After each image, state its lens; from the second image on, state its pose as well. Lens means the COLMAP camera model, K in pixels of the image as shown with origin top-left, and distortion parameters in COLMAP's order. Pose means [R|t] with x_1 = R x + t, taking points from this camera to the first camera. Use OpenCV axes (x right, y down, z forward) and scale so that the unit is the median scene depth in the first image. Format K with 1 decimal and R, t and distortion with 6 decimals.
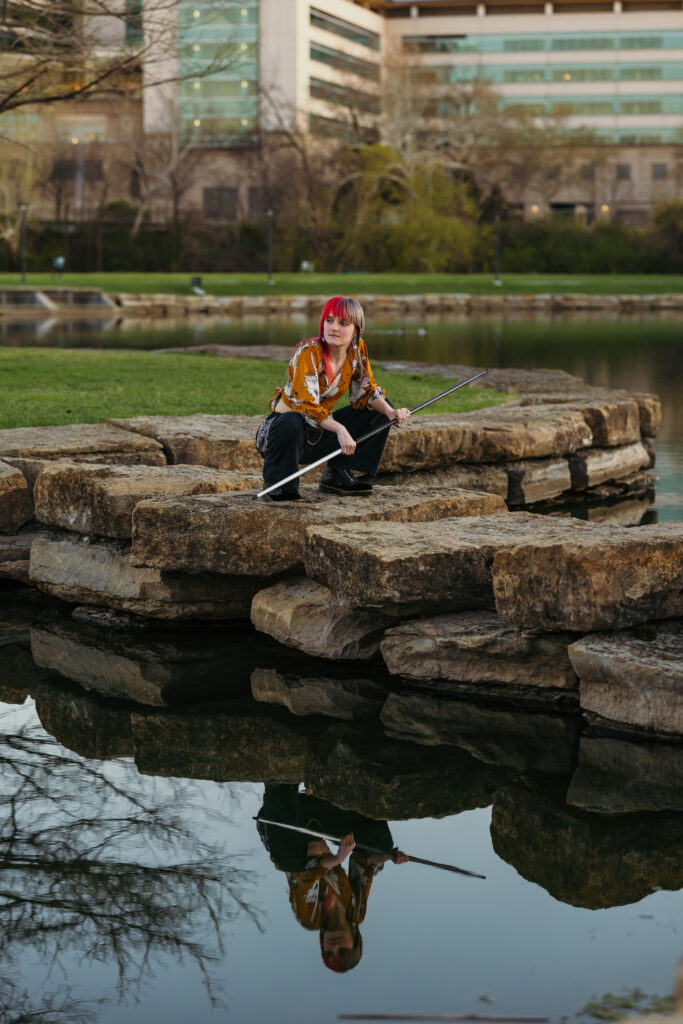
lens RADIAL K [[2537.3, 0, 339.1], [0, 2537.3, 503.3], [0, 0, 1]] dist [0.048208, 0.000000]
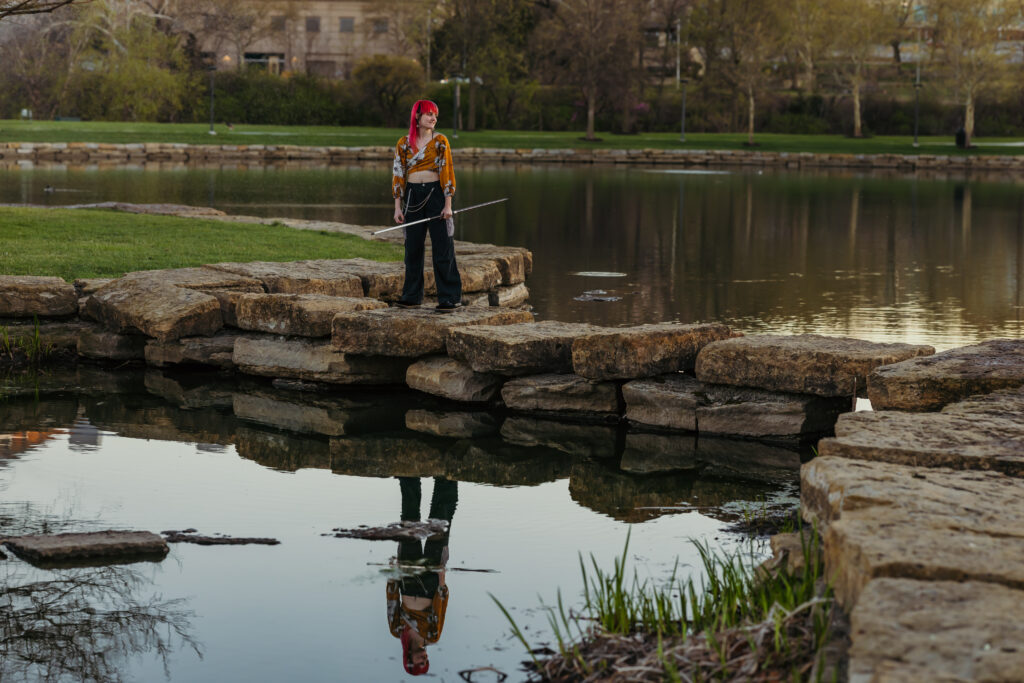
lens RADIAL K [[2537.3, 0, 514.5], [0, 2537.3, 334.4], [0, 0, 1]] dist [0.048208, 0.000000]
pose [[0.980058, 0.000493, 0.198709, -0.286970], [0.000438, 0.999989, -0.004643, 0.020104], [-0.198709, 0.004637, 0.980048, -0.668866]]
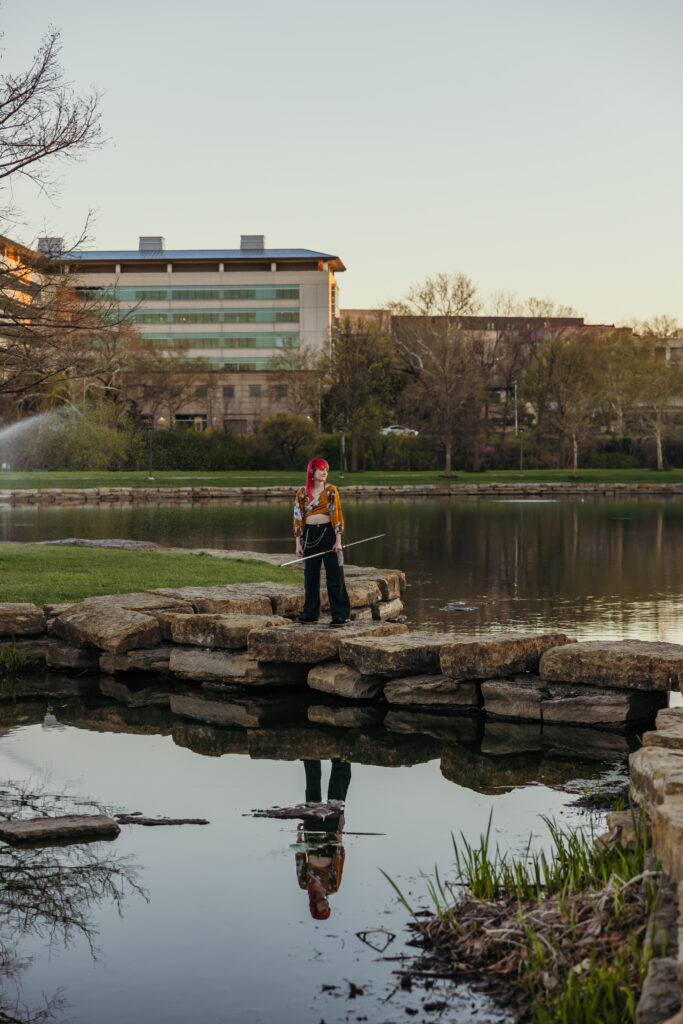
lens RADIAL K [[2001.3, 0, 332.8], [0, 2001.3, 518.7], [0, 0, 1]] dist [0.093206, 0.000000]
pose [[0.985274, -0.010100, 0.170686, -0.285027], [0.020779, 0.997928, -0.060892, 0.009448], [-0.169718, 0.063542, 0.983442, -0.653721]]
